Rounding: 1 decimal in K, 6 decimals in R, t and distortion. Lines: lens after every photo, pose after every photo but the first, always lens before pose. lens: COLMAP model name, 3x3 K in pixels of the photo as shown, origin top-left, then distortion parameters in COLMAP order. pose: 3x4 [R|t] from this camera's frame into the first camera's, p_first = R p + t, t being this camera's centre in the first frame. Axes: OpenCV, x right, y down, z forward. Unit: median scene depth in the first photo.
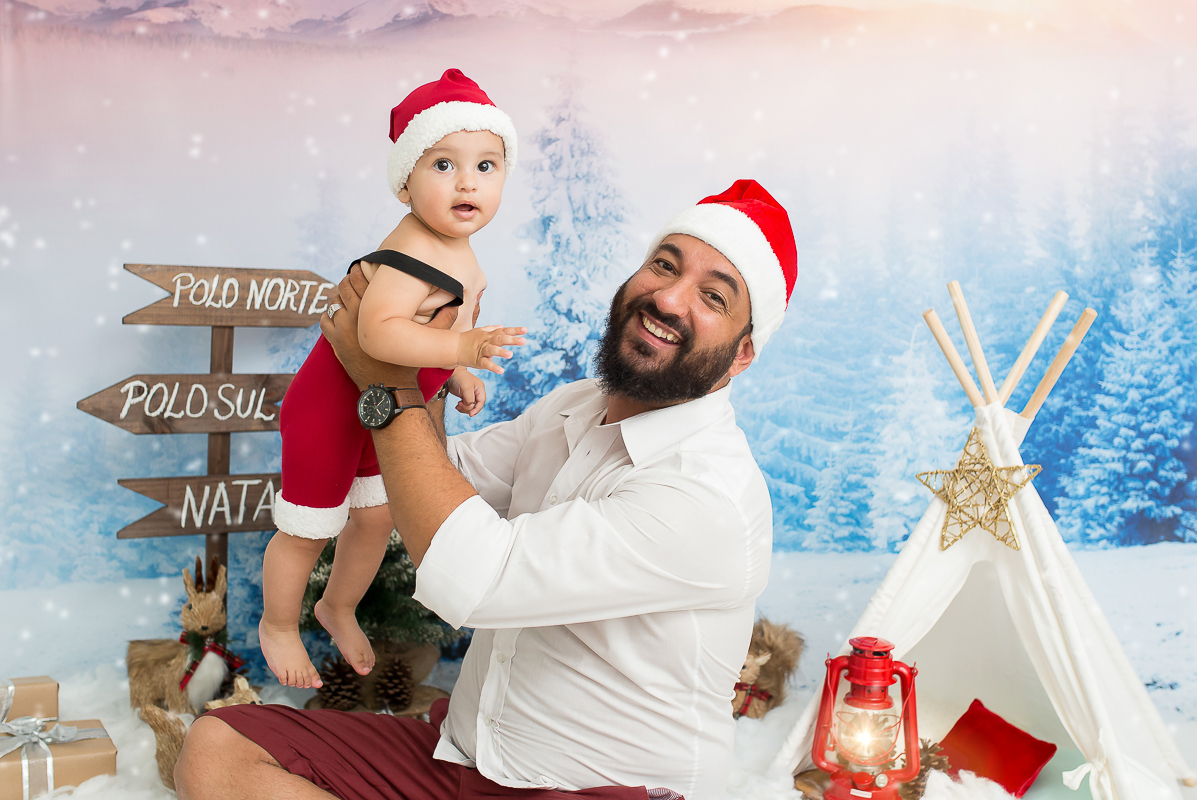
lens RADIAL K [[1255.8, 0, 591.3], [0, 1255.8, 388.9], [0, 0, 1]] dist [-0.029527, 0.000000]
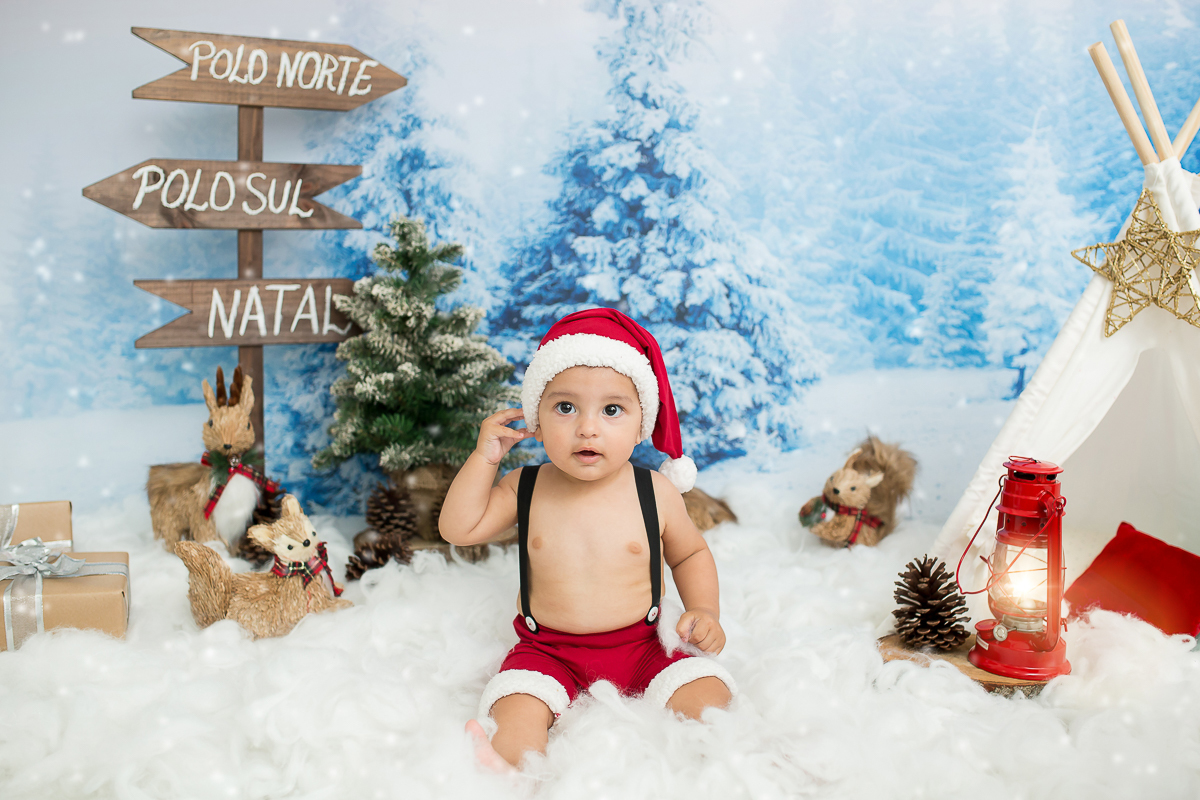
lens RADIAL K [[1066.8, 0, 595.6], [0, 1066.8, 393.6], [0, 0, 1]] dist [-0.054866, 0.095409]
pose [[0.999783, -0.010558, -0.017974, -0.040894], [0.011586, 0.998246, 0.058052, 0.102686], [0.017329, -0.058248, 0.998152, 0.243209]]
